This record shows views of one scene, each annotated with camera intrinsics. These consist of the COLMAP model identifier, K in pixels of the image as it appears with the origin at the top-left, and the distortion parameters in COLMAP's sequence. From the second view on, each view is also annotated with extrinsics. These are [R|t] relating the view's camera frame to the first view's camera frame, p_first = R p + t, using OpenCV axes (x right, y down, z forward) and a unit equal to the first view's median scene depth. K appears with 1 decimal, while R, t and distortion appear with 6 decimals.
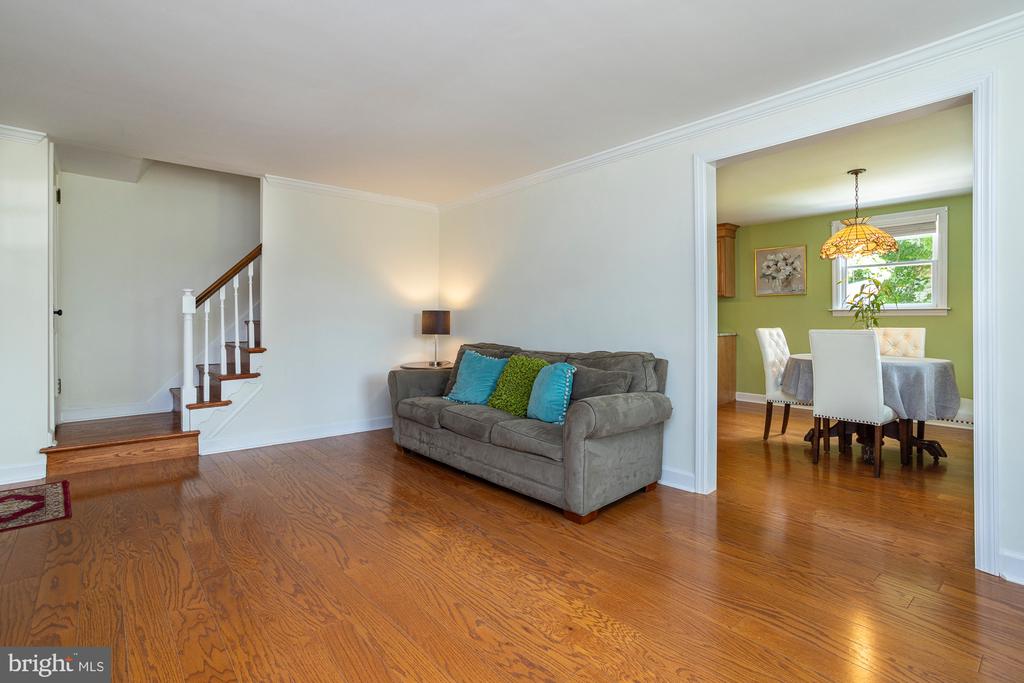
lens RADIAL K [[509.1, 0, 491.0], [0, 509.1, 315.7], [0, 0, 1]] dist [-0.013660, 0.006525]
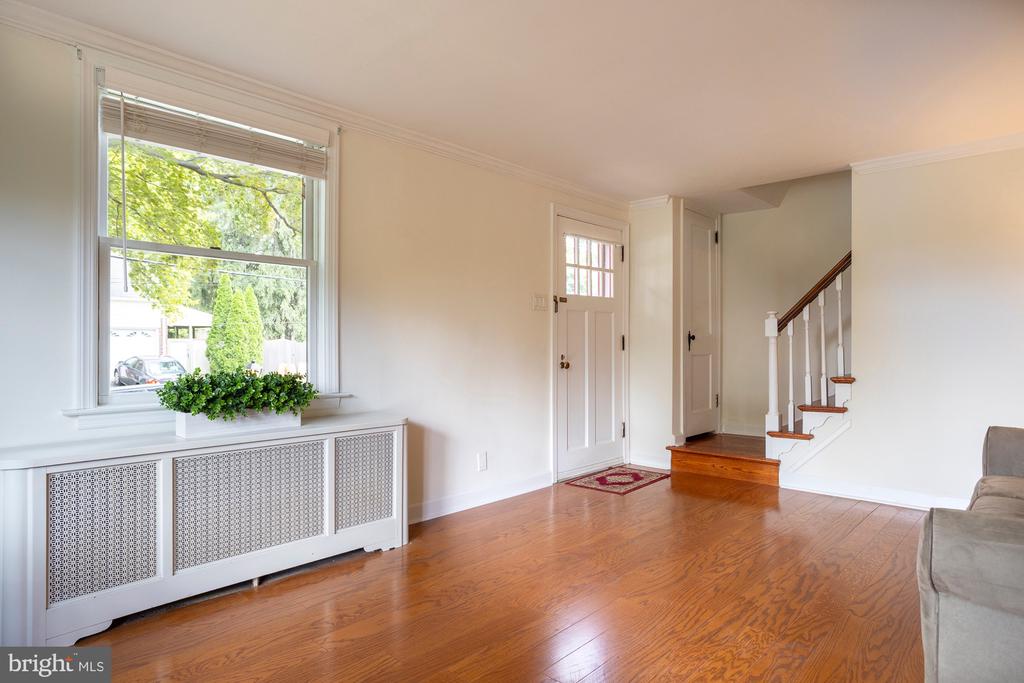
lens RADIAL K [[593.7, 0, 506.4], [0, 593.7, 342.5], [0, 0, 1]] dist [0.000590, 0.000314]
pose [[0.142524, -0.001206, -0.989791, 0.589153], [0.006315, 0.999980, -0.000310, 0.003860], [0.989771, -0.006206, 0.142529, 0.443096]]
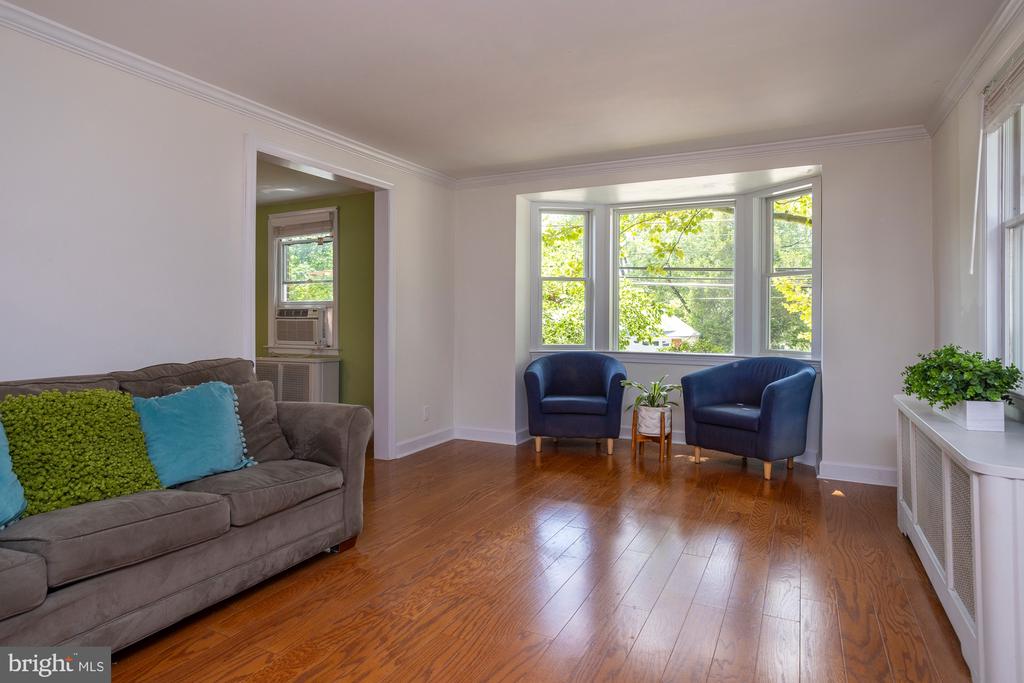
lens RADIAL K [[593.7, 0, 512.2], [0, 593.7, 336.9], [0, 0, 1]] dist [0.000590, 0.000314]
pose [[-0.422839, -0.021167, 0.905957, -0.773277], [-0.007125, 0.999774, 0.020034, 0.014039], [-0.906177, 0.002016, -0.422894, 1.033712]]
